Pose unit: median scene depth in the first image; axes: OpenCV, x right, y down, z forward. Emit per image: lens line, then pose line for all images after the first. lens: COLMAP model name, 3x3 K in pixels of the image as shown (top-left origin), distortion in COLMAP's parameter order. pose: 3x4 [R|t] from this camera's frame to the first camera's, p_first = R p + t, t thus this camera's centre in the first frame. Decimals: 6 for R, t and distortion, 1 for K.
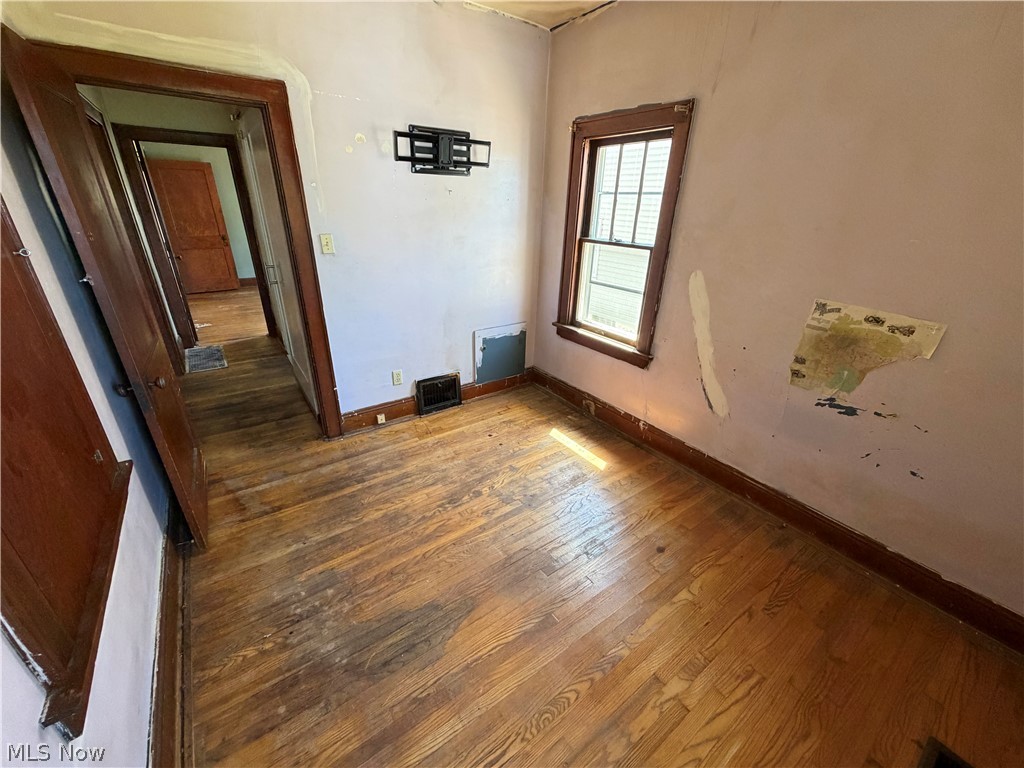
lens RADIAL K [[409.4, 0, 514.4], [0, 409.4, 385.3], [0, 0, 1]] dist [0.000908, -0.000017]
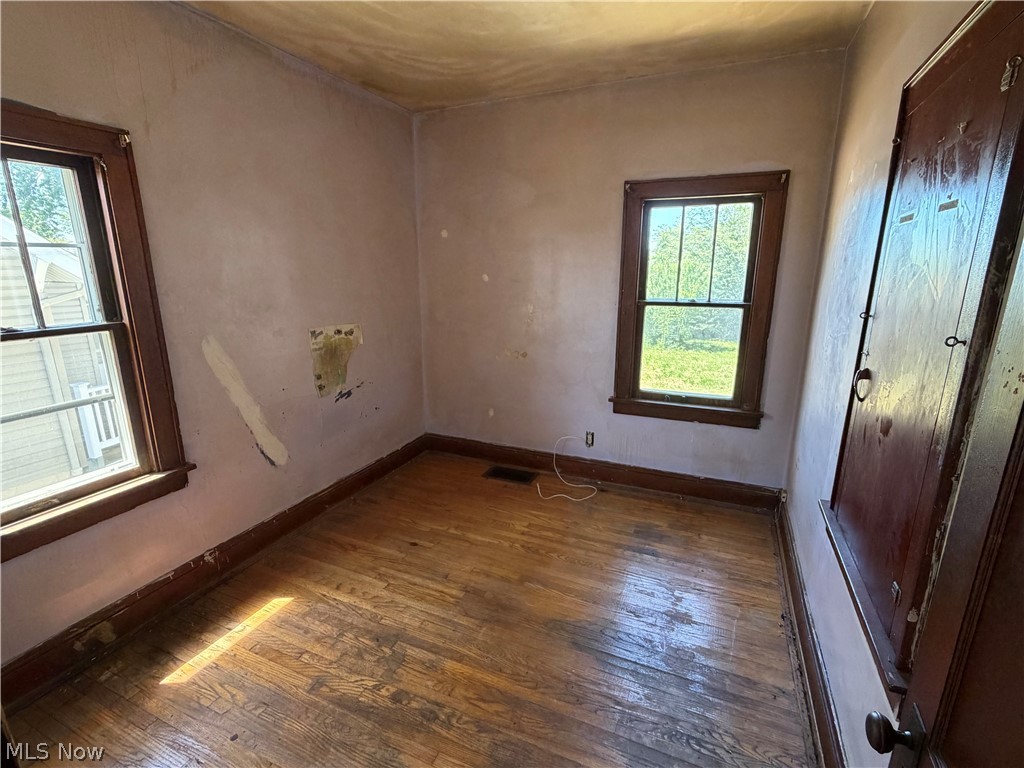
lens RADIAL K [[477.7, 0, 509.3], [0, 477.7, 383.6], [0, 0, 1]] dist [-0.005068, 0.000083]
pose [[-0.498655, -0.237444, 0.833645, -0.775622], [0.343304, 0.829002, 0.441473, -0.466159], [-0.795918, 0.506336, -0.331871, 0.985544]]
